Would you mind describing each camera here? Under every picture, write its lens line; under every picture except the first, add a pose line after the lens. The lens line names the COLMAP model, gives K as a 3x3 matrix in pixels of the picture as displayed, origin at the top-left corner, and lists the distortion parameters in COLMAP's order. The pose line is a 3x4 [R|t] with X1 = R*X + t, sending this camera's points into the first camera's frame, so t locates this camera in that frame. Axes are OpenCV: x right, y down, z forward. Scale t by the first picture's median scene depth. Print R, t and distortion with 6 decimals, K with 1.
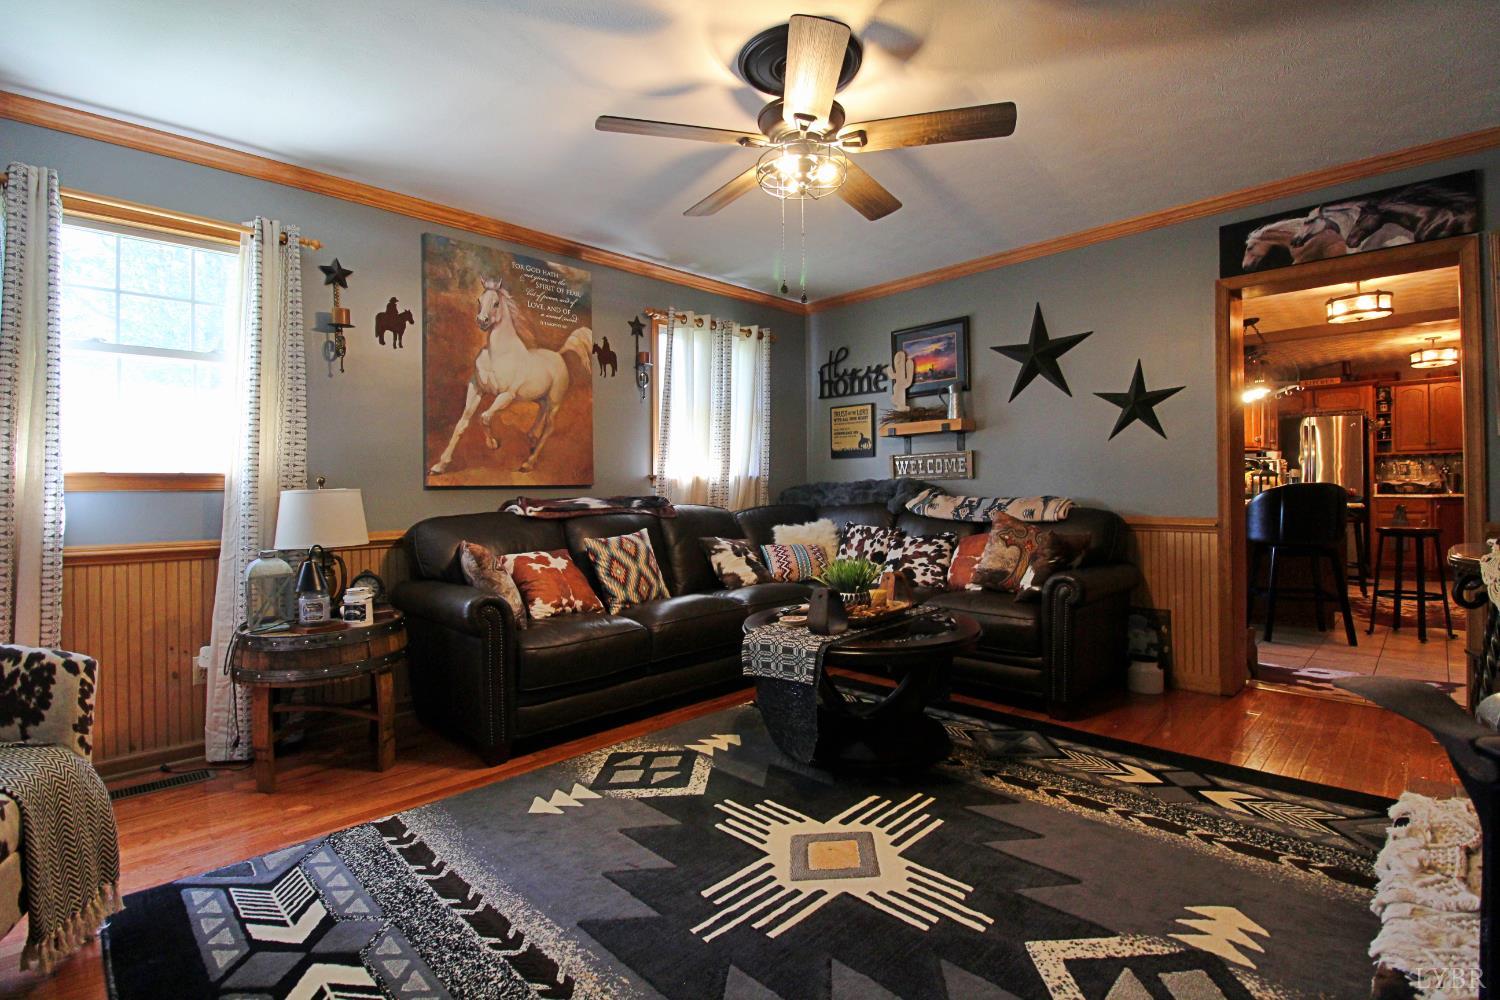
lens RADIAL K [[700.1, 0, 752.1], [0, 700.1, 491.2], [0, 0, 1]] dist [0.000990, -0.013052]
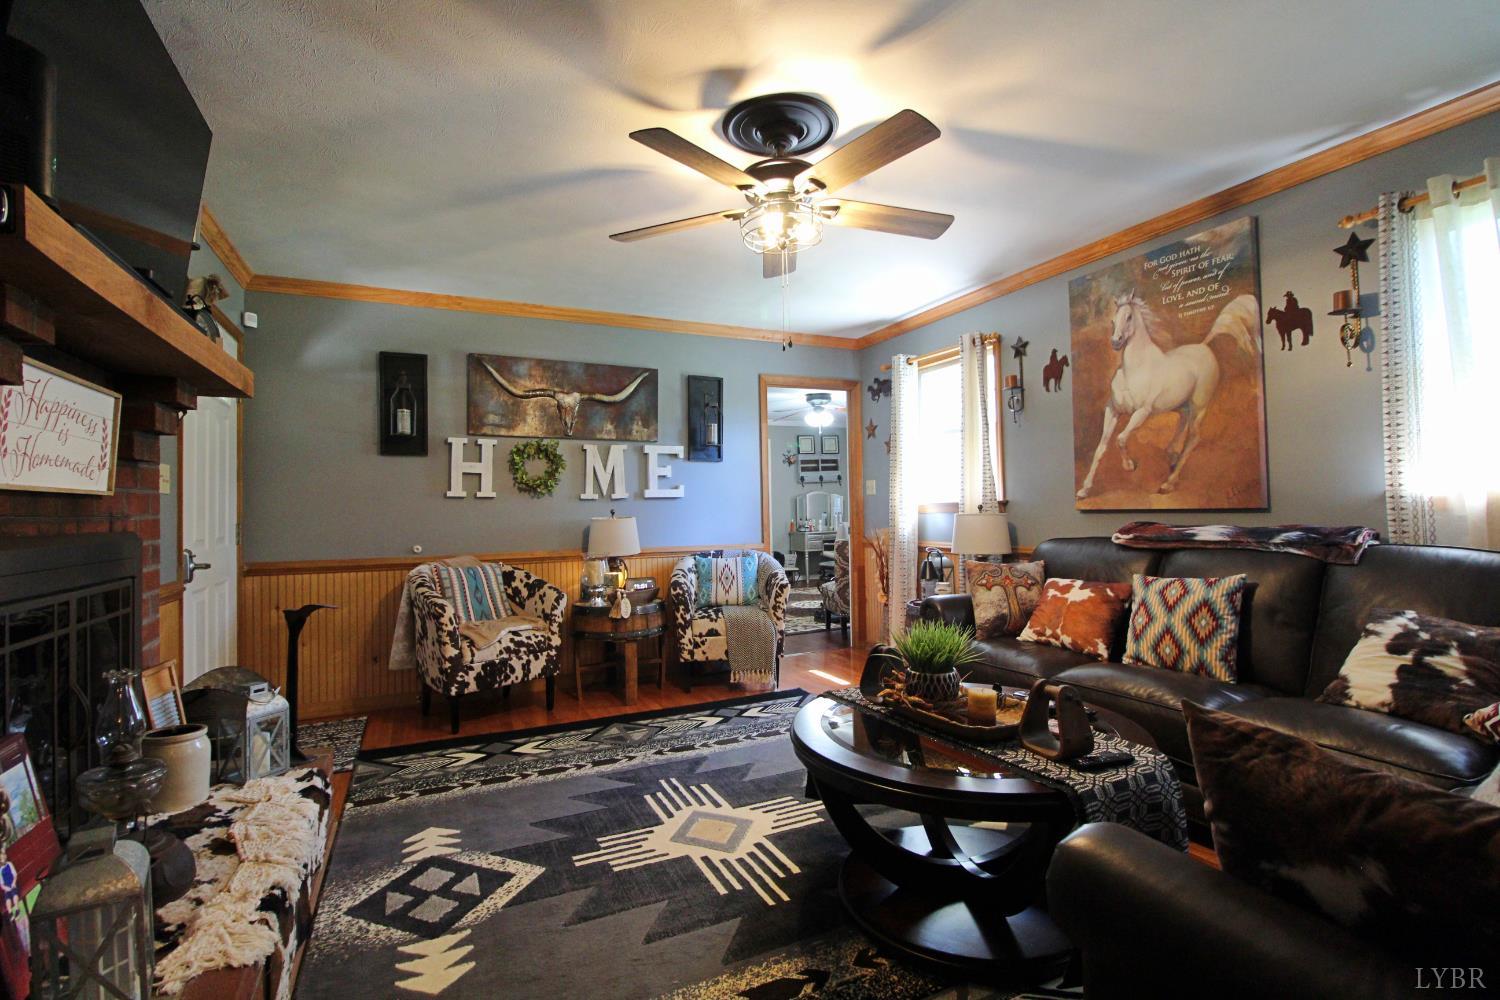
lens RADIAL K [[700.1, 0, 752.1], [0, 700.1, 491.2], [0, 0, 1]] dist [0.000990, -0.013052]
pose [[-0.343409, -0.009108, -0.939142, 0.720880], [0.013867, 0.999795, -0.014767, -0.026582], [0.939084, -0.018094, -0.343212, 0.872462]]
